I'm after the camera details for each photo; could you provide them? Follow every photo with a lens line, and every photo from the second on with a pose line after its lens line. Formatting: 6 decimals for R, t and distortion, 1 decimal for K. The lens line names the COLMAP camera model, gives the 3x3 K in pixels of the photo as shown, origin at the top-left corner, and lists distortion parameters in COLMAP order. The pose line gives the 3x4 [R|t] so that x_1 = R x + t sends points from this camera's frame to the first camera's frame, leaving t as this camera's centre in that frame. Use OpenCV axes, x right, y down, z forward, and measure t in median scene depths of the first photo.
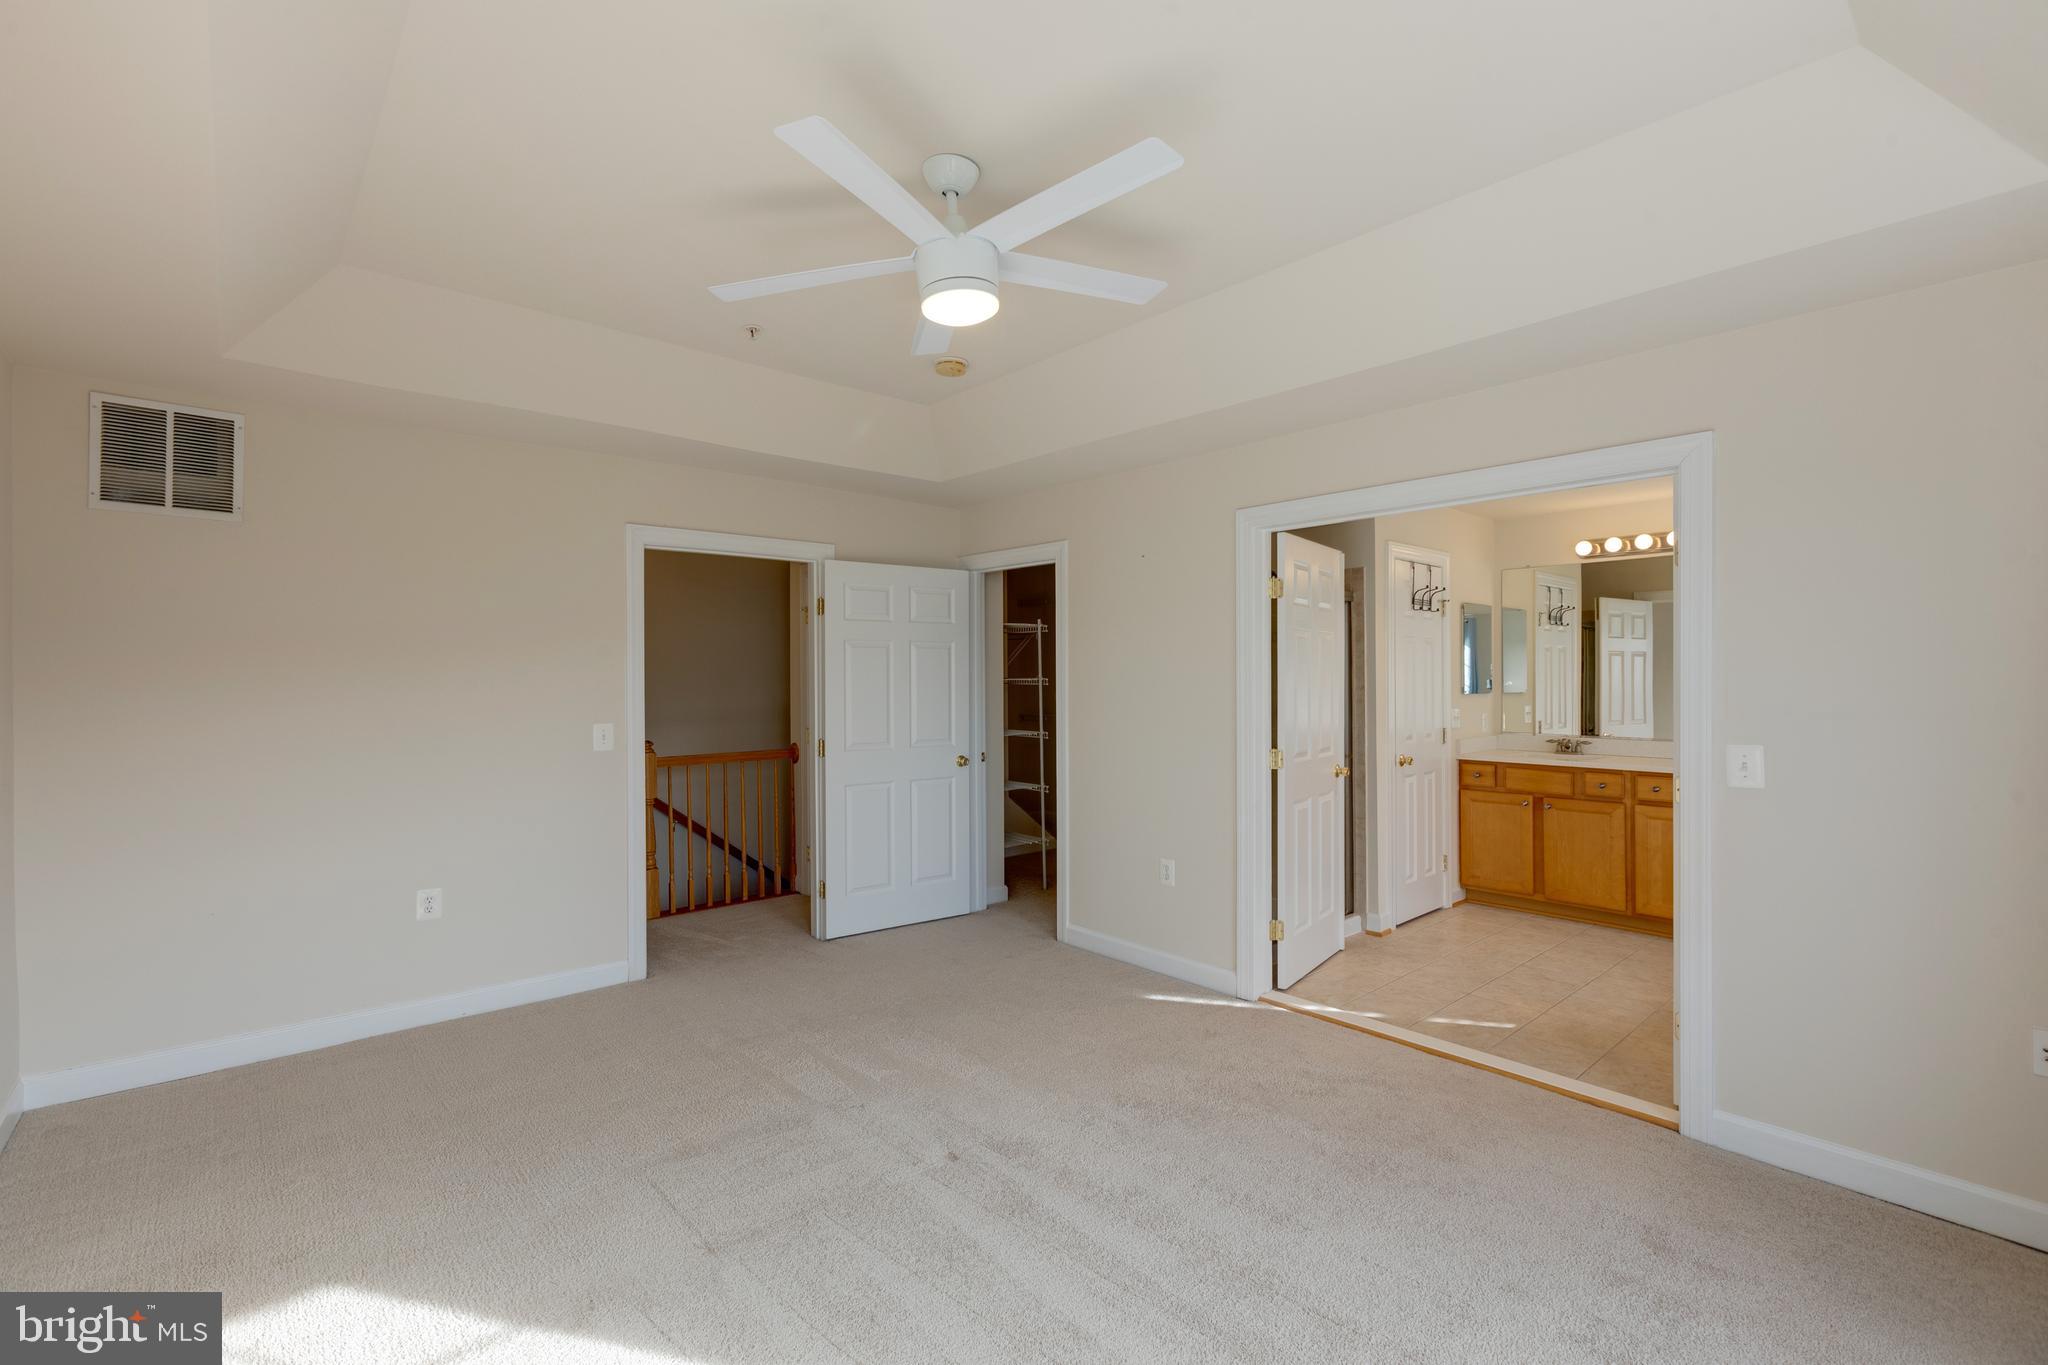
lens RADIAL K [[909.7, 0, 1021.4], [0, 909.7, 677.6], [0, 0, 1]] dist [0.003947, -0.001841]
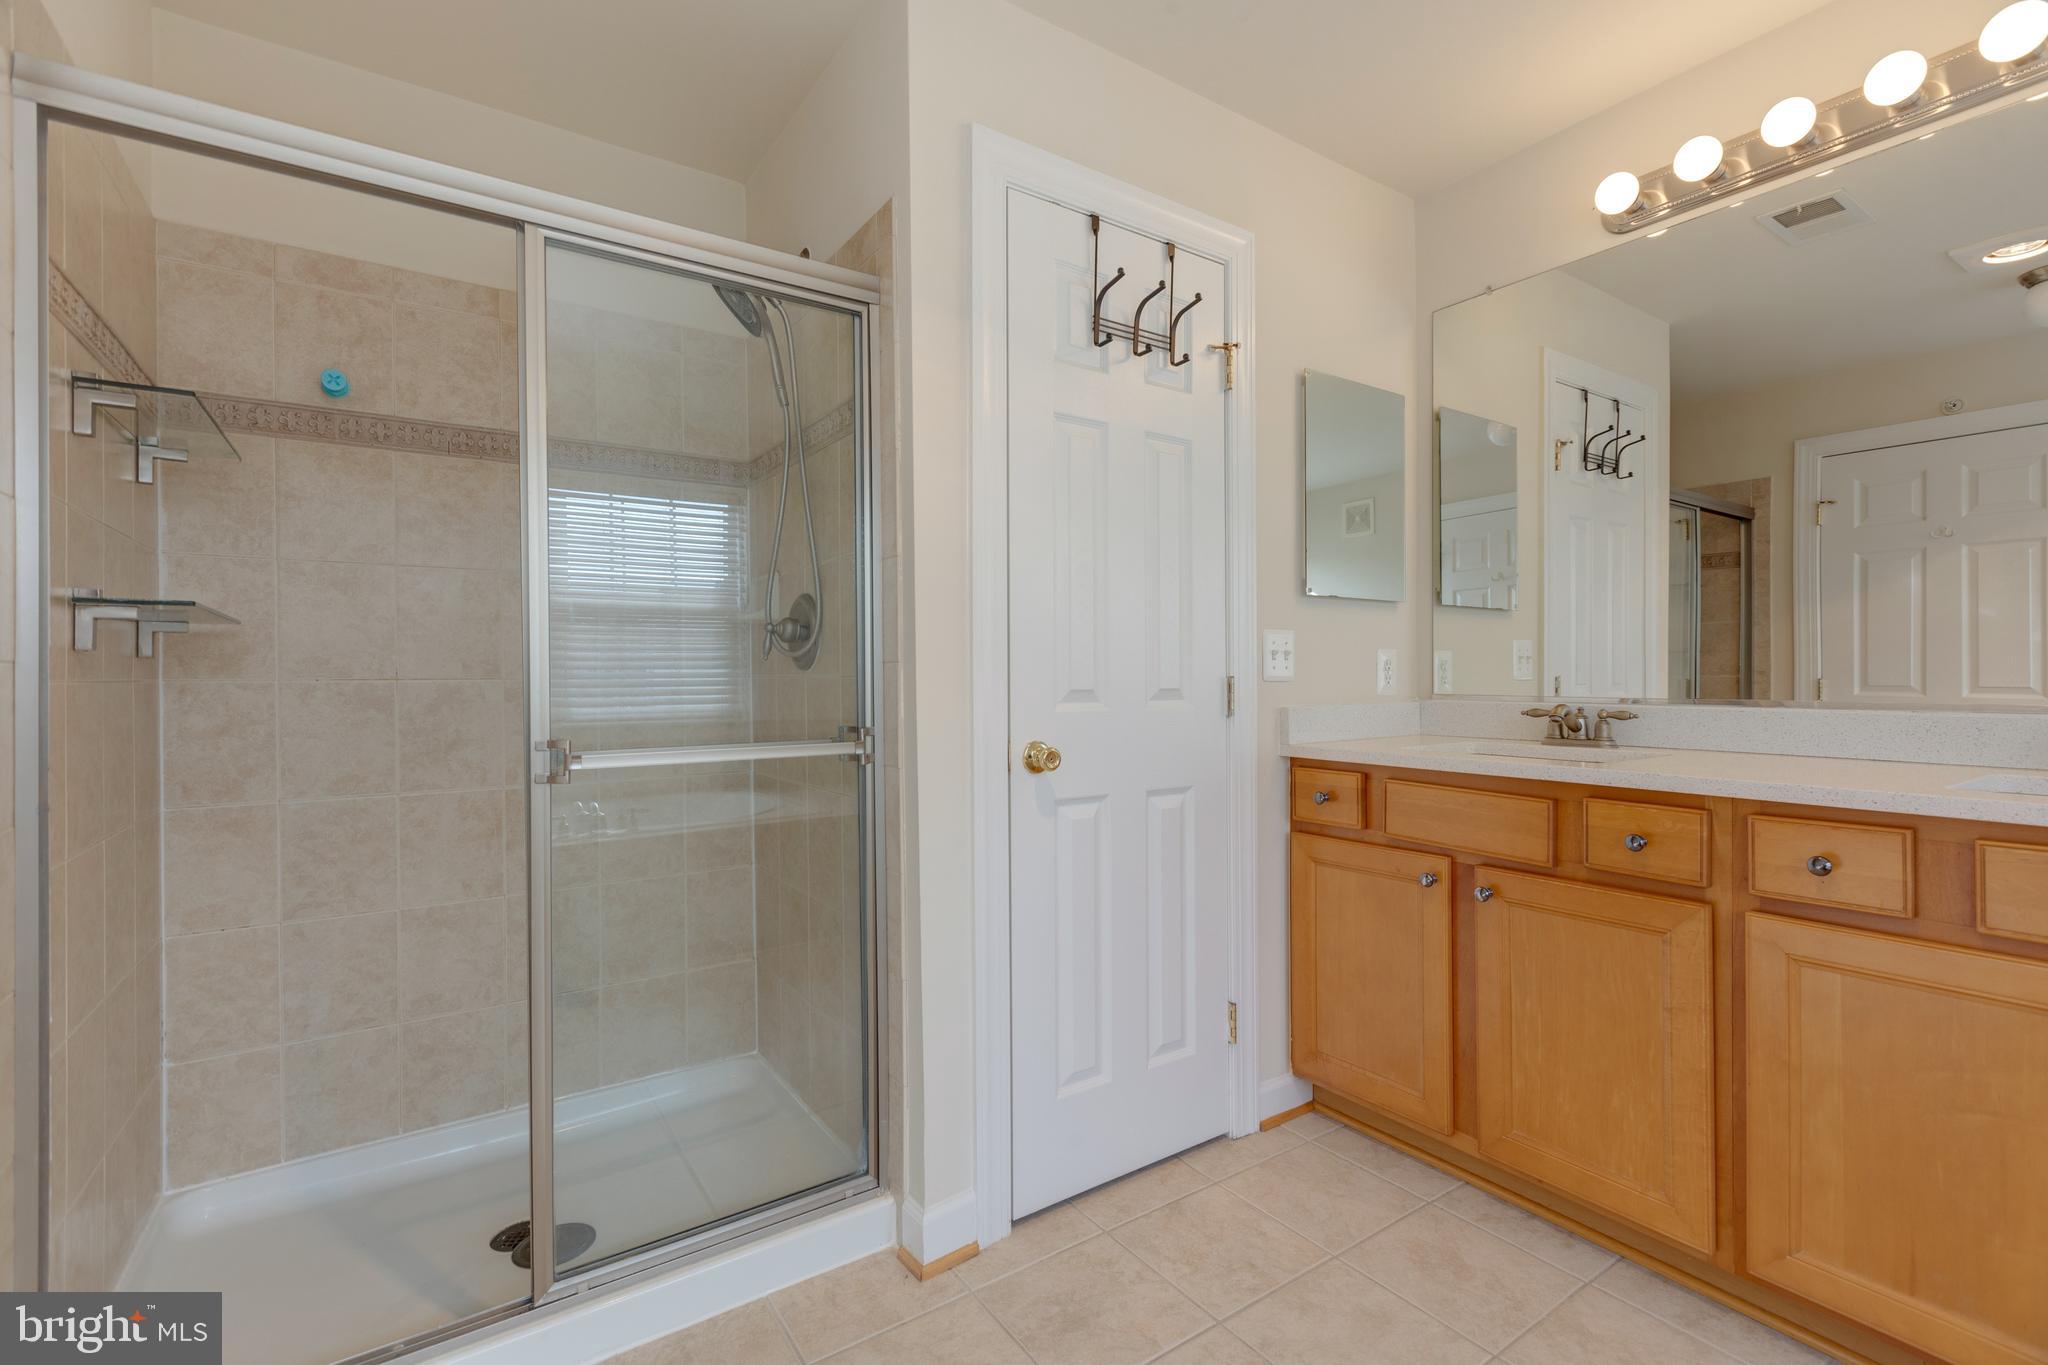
lens RADIAL K [[909.7, 0, 1026.9], [0, 909.7, 679.0], [0, 0, 1]] dist [0.003947, -0.001841]
pose [[0.991680, -0.001674, -0.128717, 0.442875], [0.002011, 0.999995, 0.002485, 0.057332], [0.128712, -0.002723, 0.991678, 0.623309]]
